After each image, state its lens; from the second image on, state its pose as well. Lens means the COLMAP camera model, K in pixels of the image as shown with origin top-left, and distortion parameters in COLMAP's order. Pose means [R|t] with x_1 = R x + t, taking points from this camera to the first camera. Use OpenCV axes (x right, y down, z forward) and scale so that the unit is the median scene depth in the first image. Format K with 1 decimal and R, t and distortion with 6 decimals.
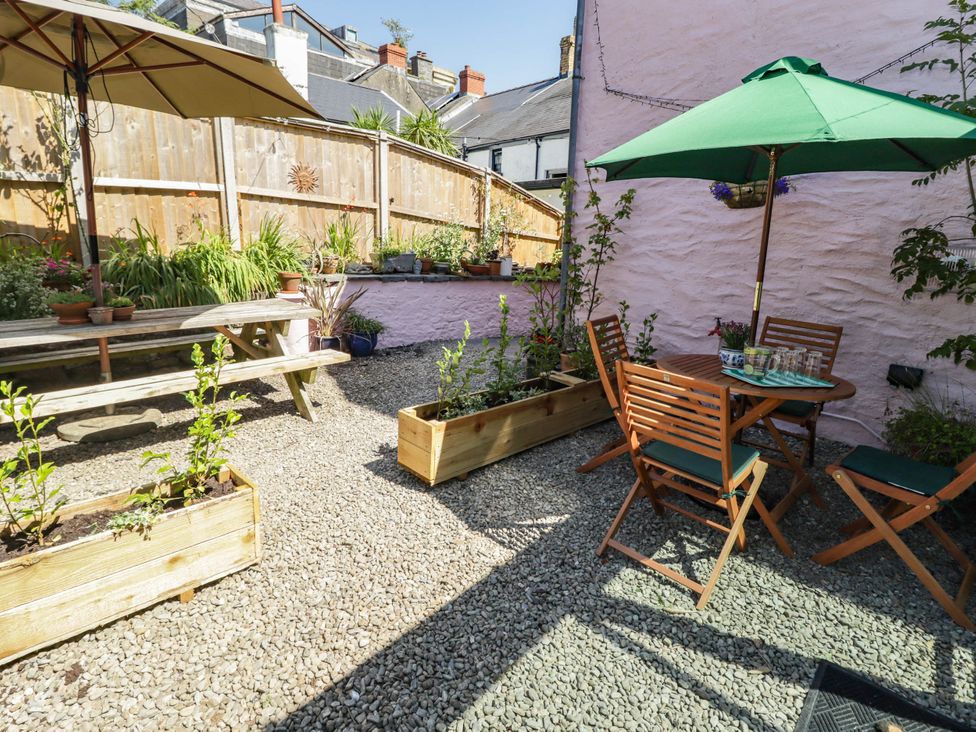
lens RADIAL K [[531.9, 0, 481.2], [0, 531.9, 353.2], [0, 0, 1]] dist [0.002835, -0.014087]
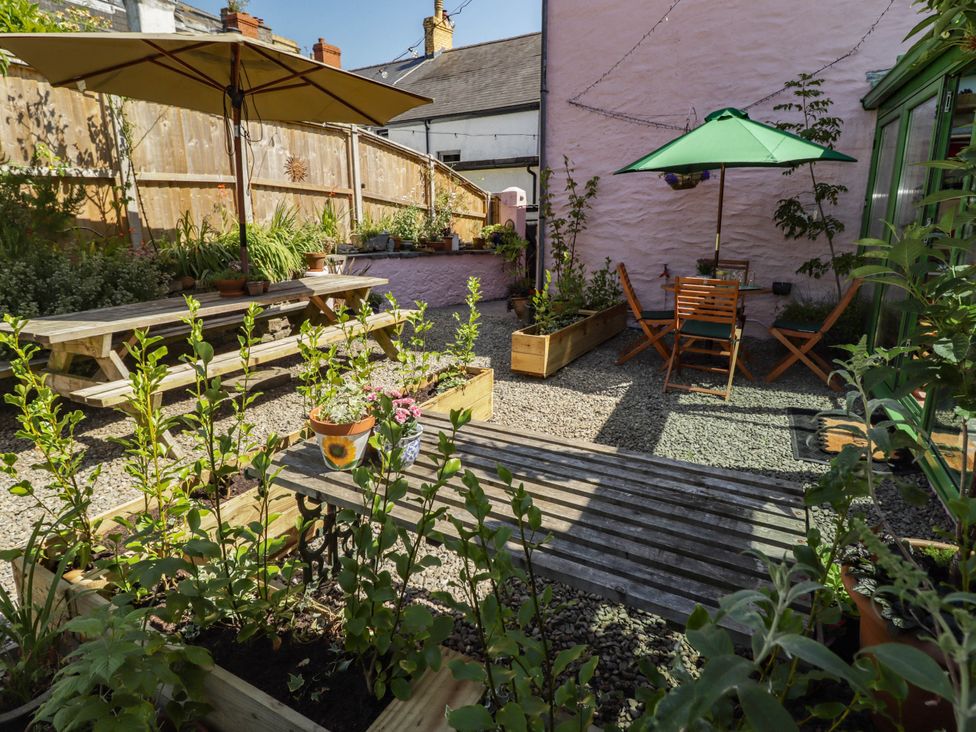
lens RADIAL K [[585.6, 0, 484.7], [0, 585.6, 353.5], [0, 0, 1]] dist [-0.000593, -0.002215]
pose [[0.951180, -0.104723, 0.290326, -0.439351], [0.100509, 0.994501, 0.029431, 0.067177], [-0.291811, 0.001186, 0.956475, -0.332776]]
